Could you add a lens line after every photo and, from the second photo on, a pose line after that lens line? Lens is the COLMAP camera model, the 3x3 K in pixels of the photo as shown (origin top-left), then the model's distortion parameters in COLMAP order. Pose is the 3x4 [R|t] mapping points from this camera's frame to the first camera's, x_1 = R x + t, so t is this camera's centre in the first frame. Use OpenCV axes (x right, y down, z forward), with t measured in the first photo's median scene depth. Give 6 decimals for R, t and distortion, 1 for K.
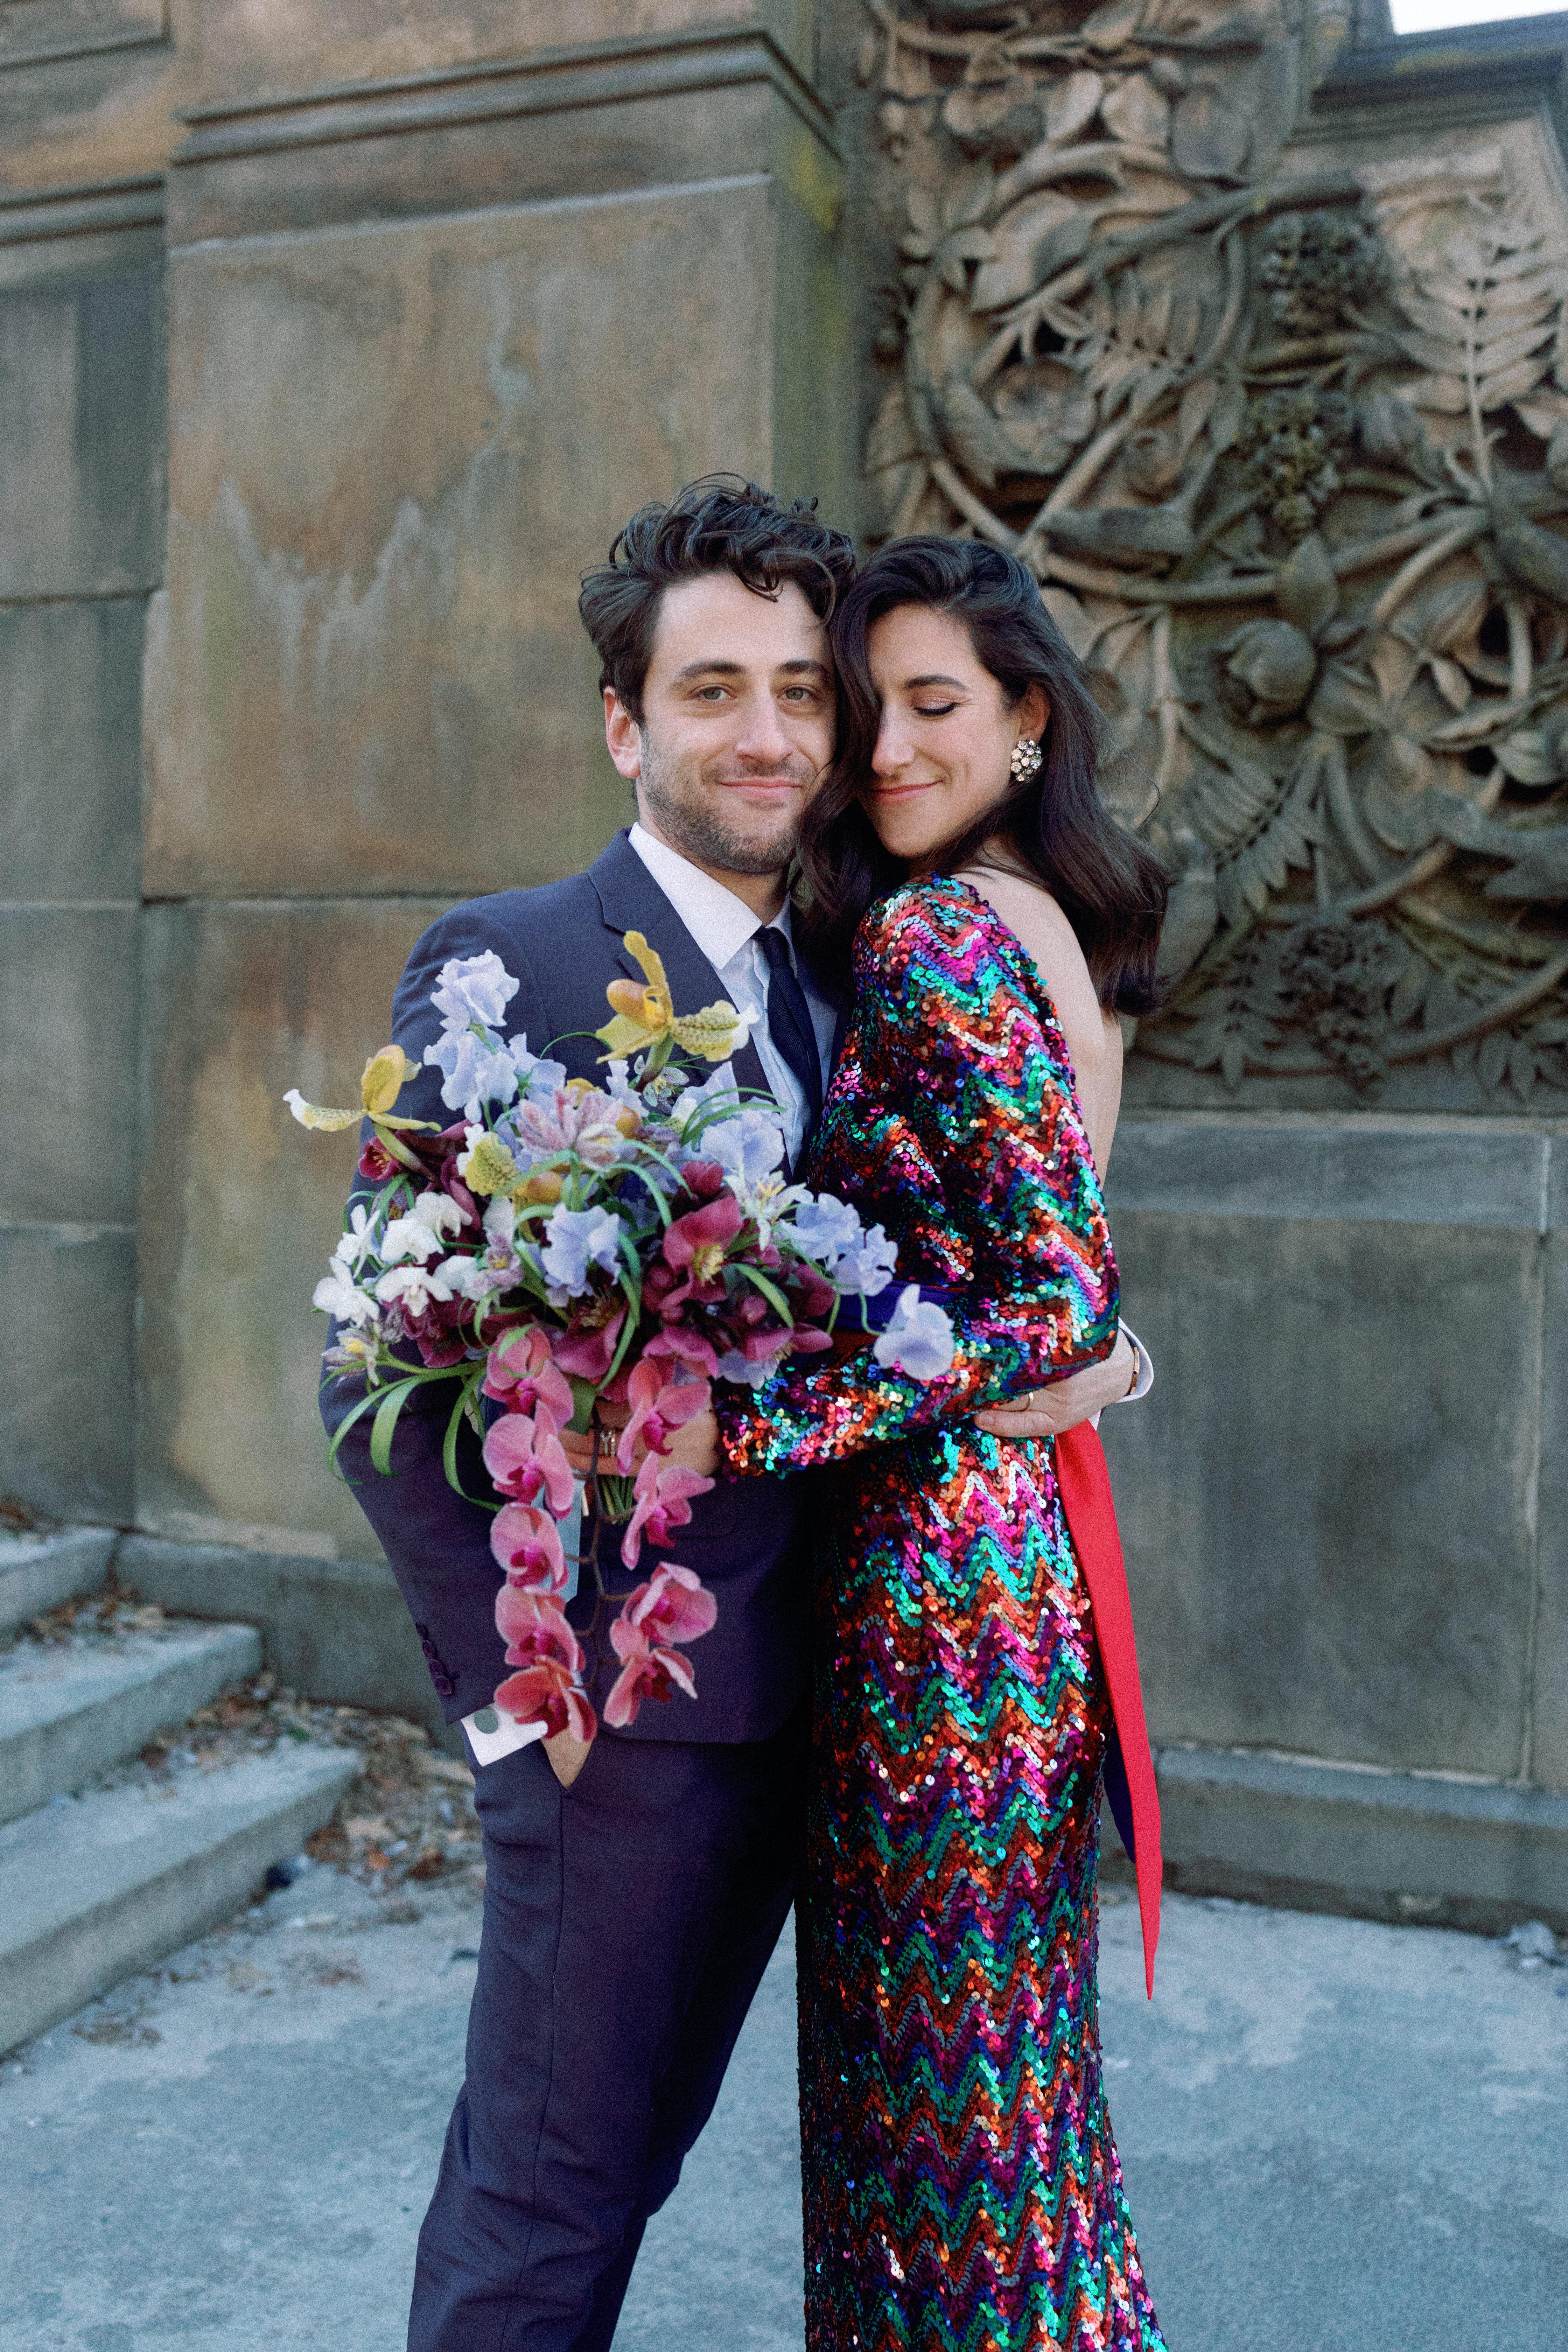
lens RADIAL K [[2197.4, 0, 774.8], [0, 2197.4, 1166.1], [0, 0, 1]] dist [0.007008, -0.000554]
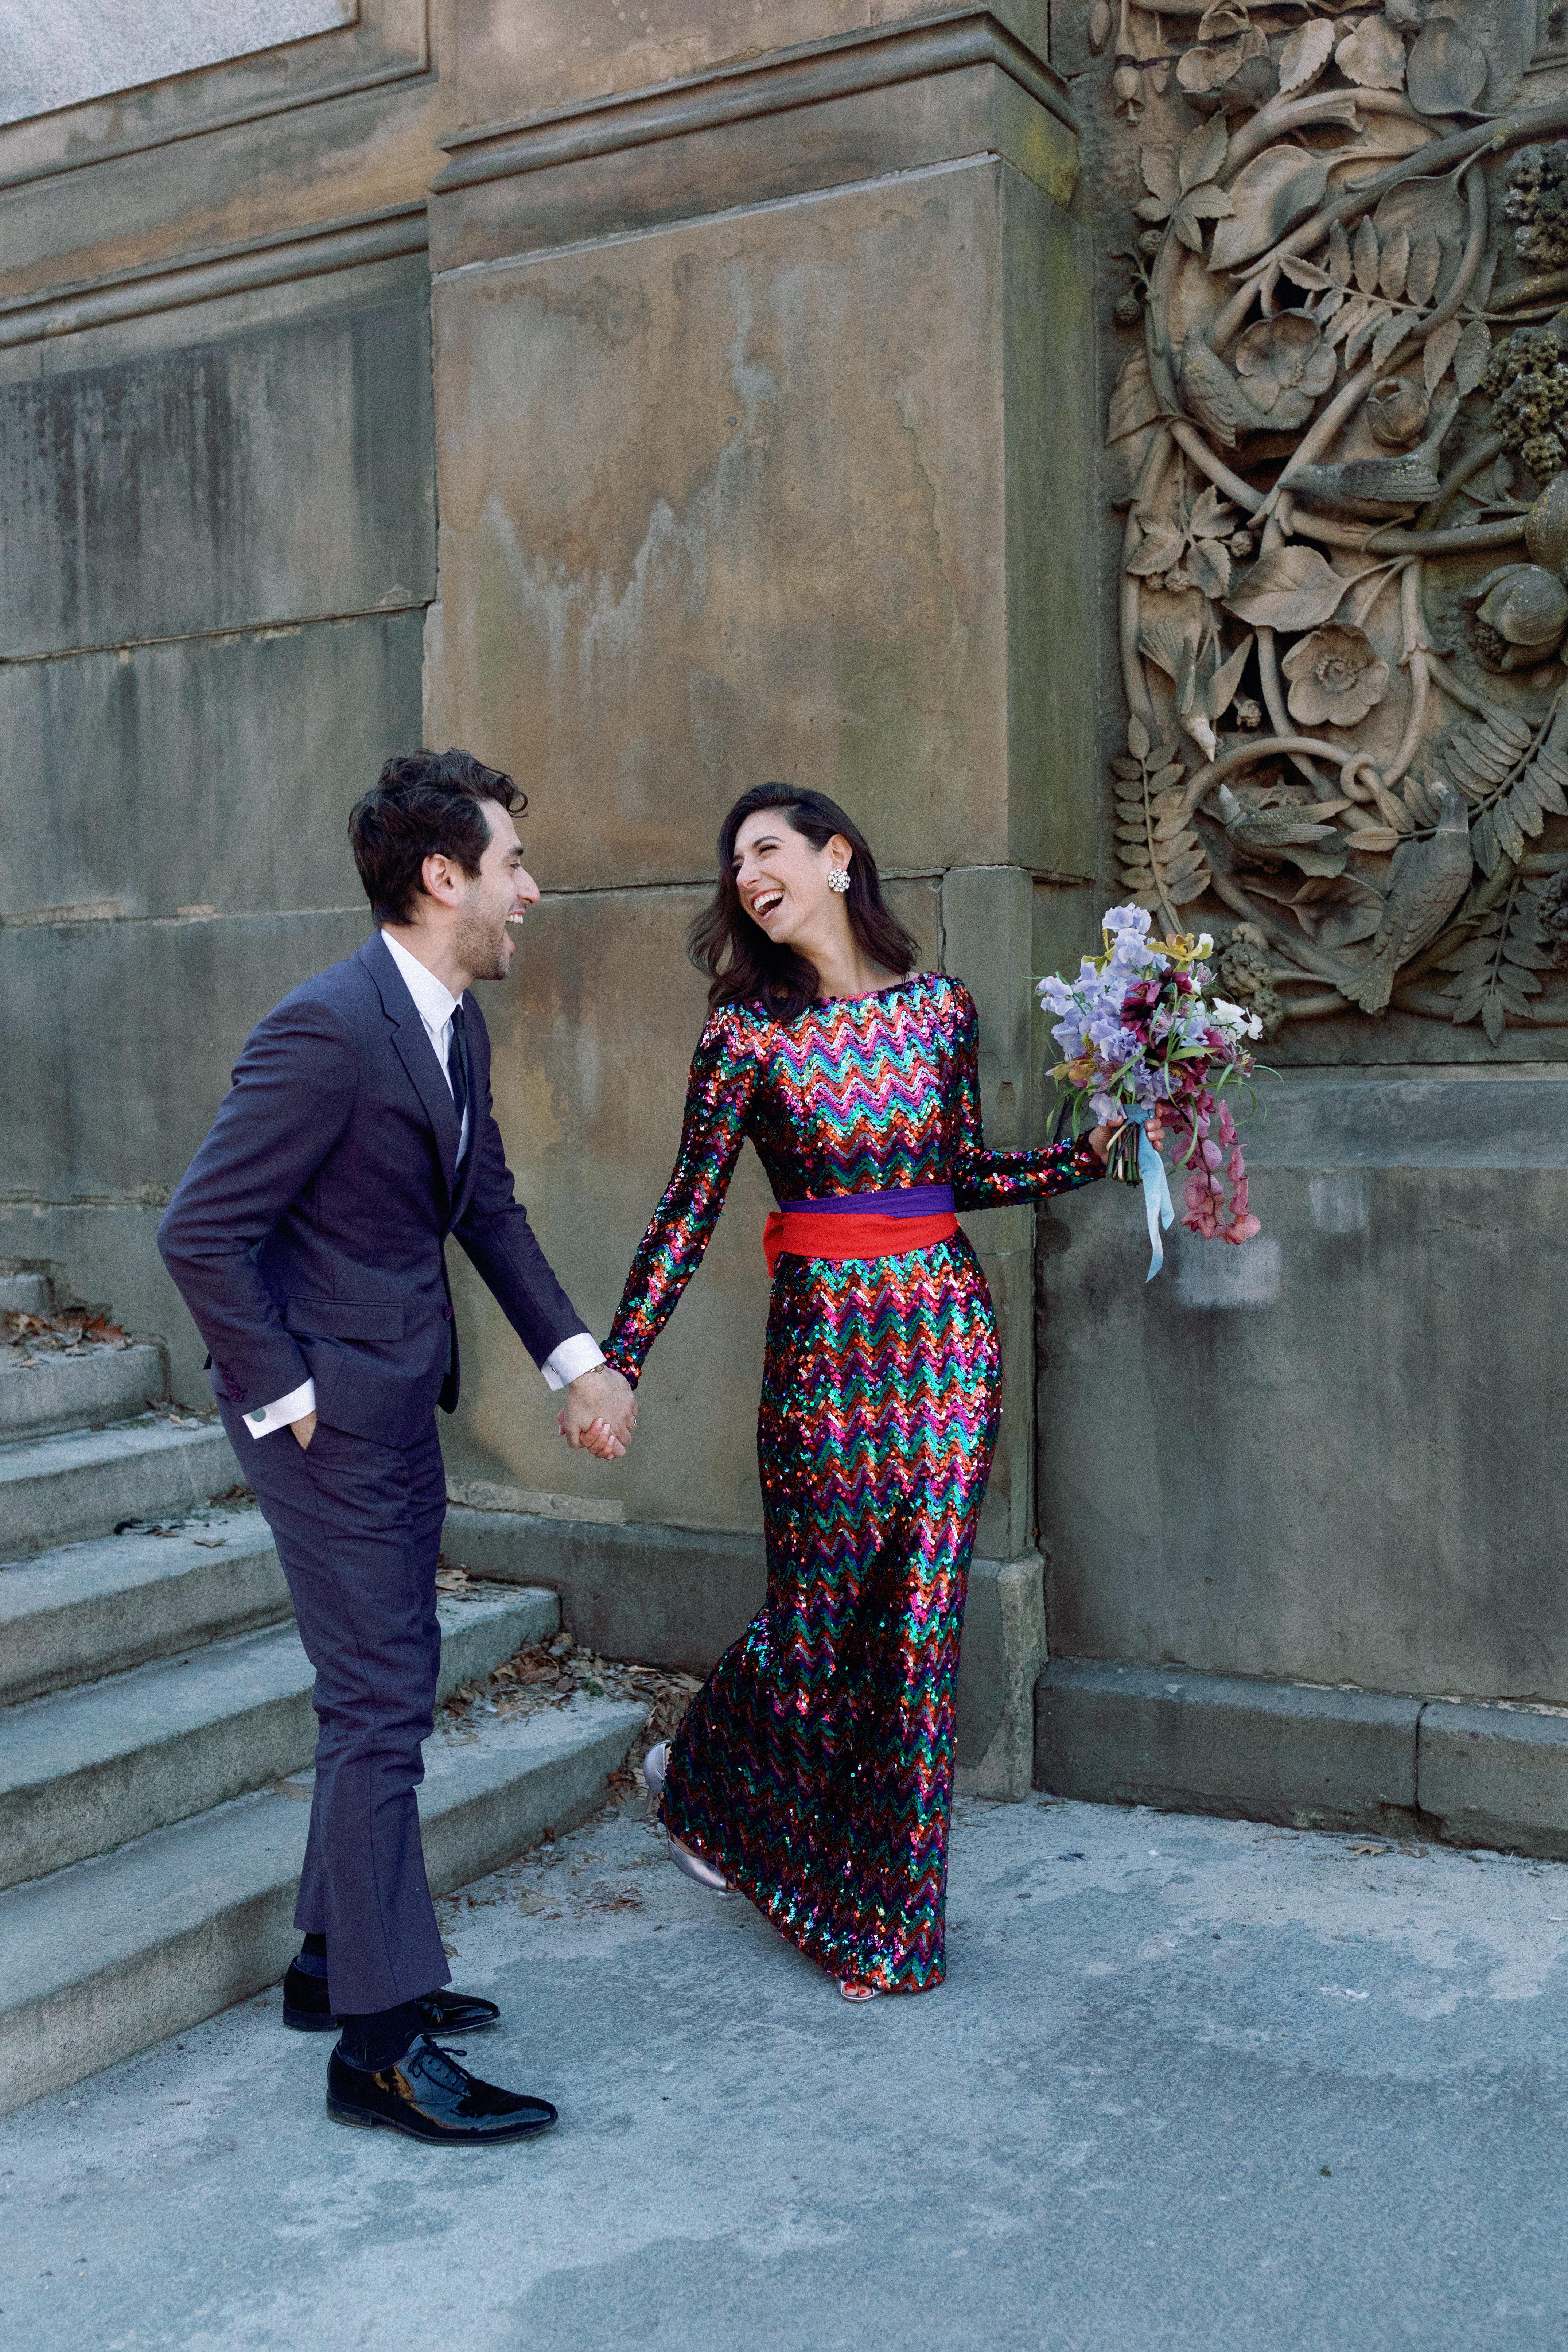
lens RADIAL K [[2269.0, 0, 809.8], [0, 2269.0, 1209.8], [0, 0, 1]] dist [0.001761, 0.008943]
pose [[0.989530, -0.024796, -0.142184, 0.047770], [0.027850, 0.999421, 0.019531, 0.011673], [0.141618, -0.023286, 0.989648, -0.055621]]
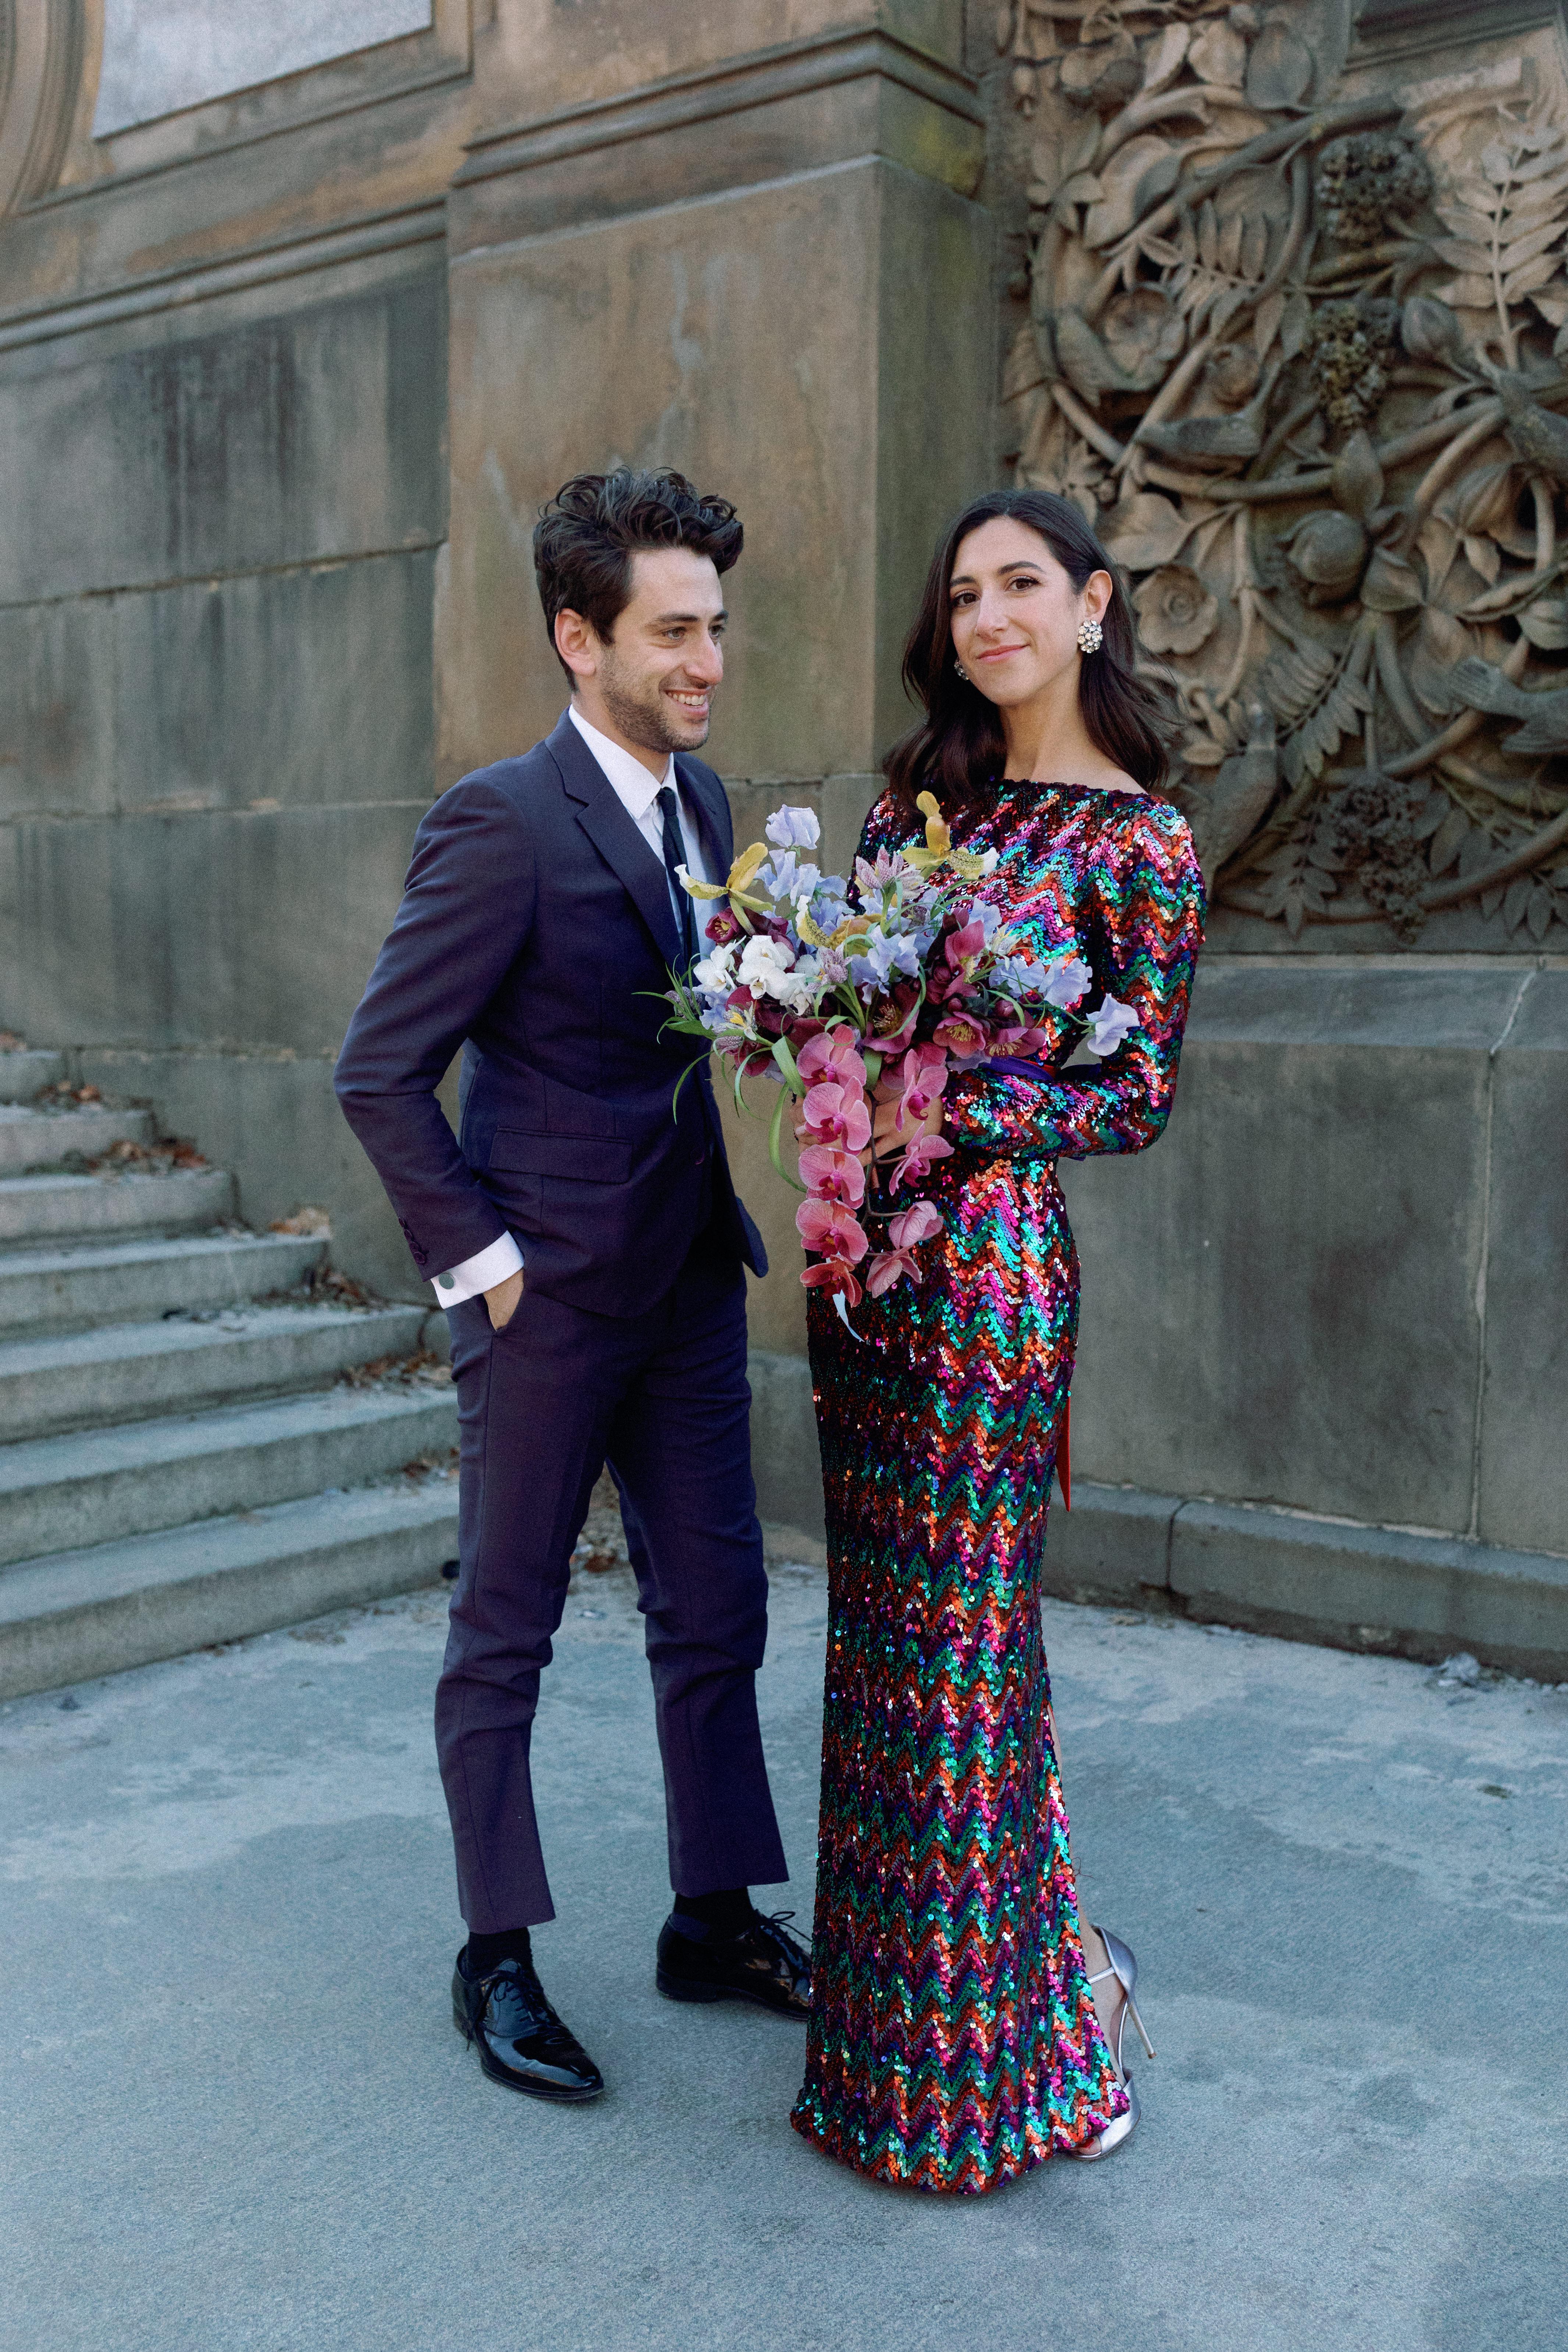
lens RADIAL K [[2248.1, 0, 780.1], [0, 2248.1, 1196.3], [0, 0, 1]] dist [0.003513, 0.007127]
pose [[0.959742, 0.018513, -0.280272, 0.283078], [-0.003389, 0.998516, 0.054351, 0.036797], [0.280862, -0.051213, 0.958381, -0.185094]]
